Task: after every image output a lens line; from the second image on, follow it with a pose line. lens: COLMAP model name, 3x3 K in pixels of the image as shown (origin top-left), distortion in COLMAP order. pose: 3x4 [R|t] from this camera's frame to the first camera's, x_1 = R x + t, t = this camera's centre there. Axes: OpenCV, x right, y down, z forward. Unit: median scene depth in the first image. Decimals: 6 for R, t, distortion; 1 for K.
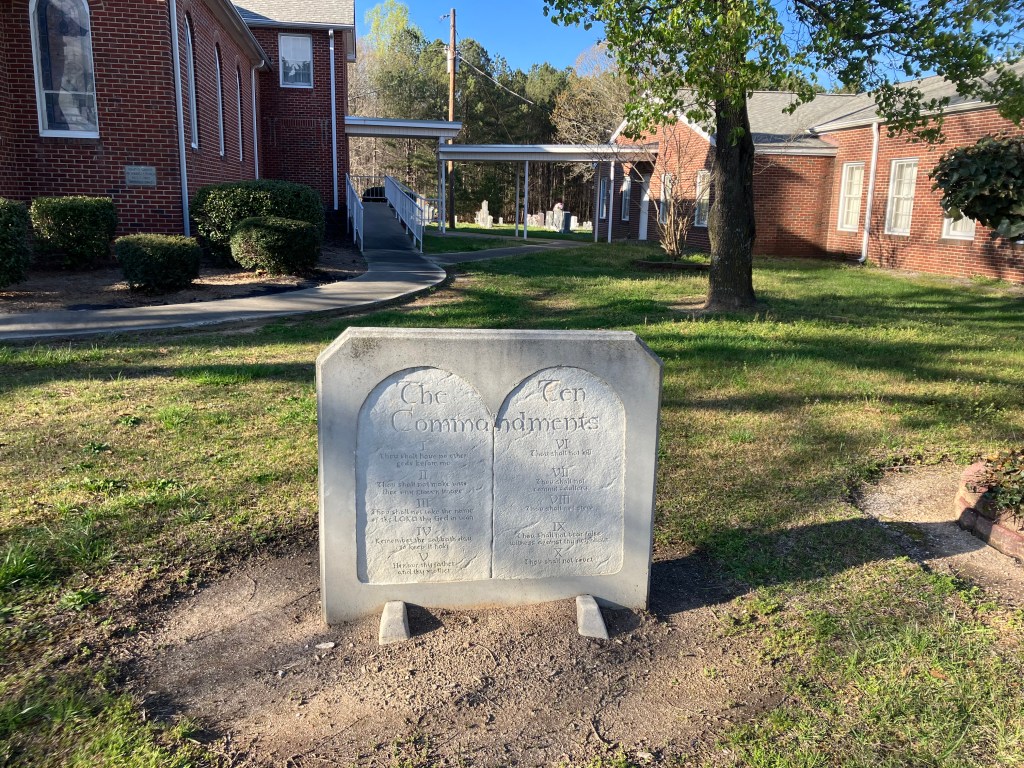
lens RADIAL K [[883.8, 0, 496.3], [0, 883.8, 380.2], [0, 0, 1]] dist [0.057925, -0.071731]
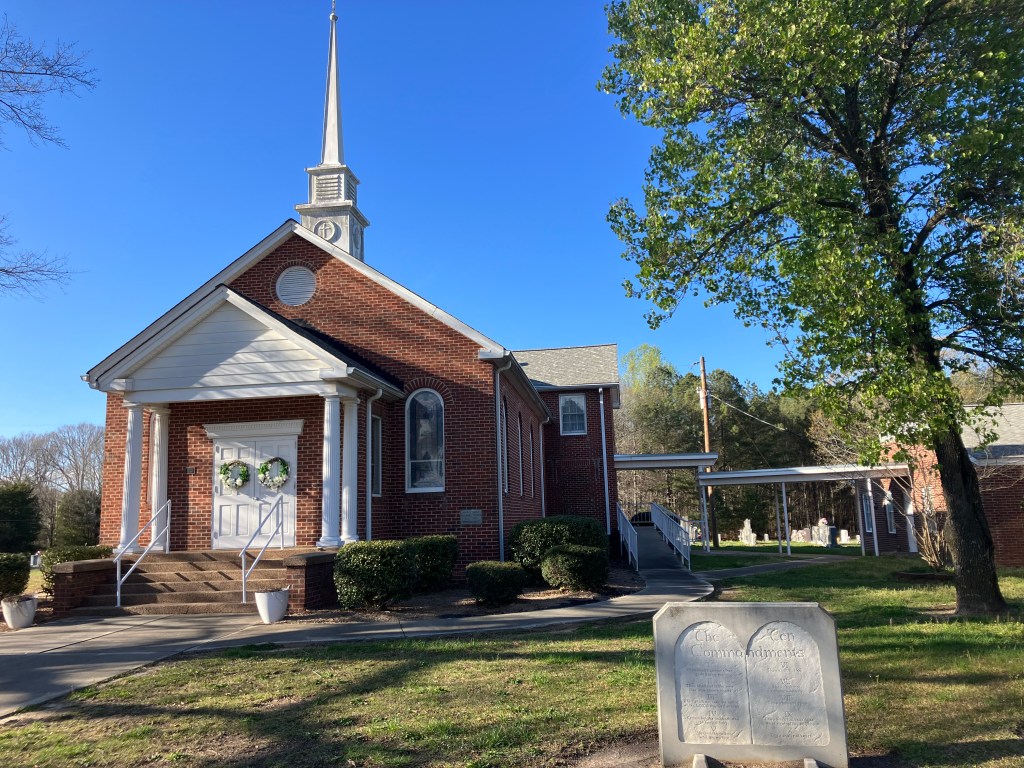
lens RADIAL K [[883.8, 0, 496.3], [0, 883.8, 380.2], [0, 0, 1]] dist [0.057925, -0.071731]
pose [[0.958055, -0.090179, -0.272026, 0.013398], [-0.010978, 0.936957, -0.349272, 0.040077], [0.286373, 0.337608, 0.896667, -0.250002]]
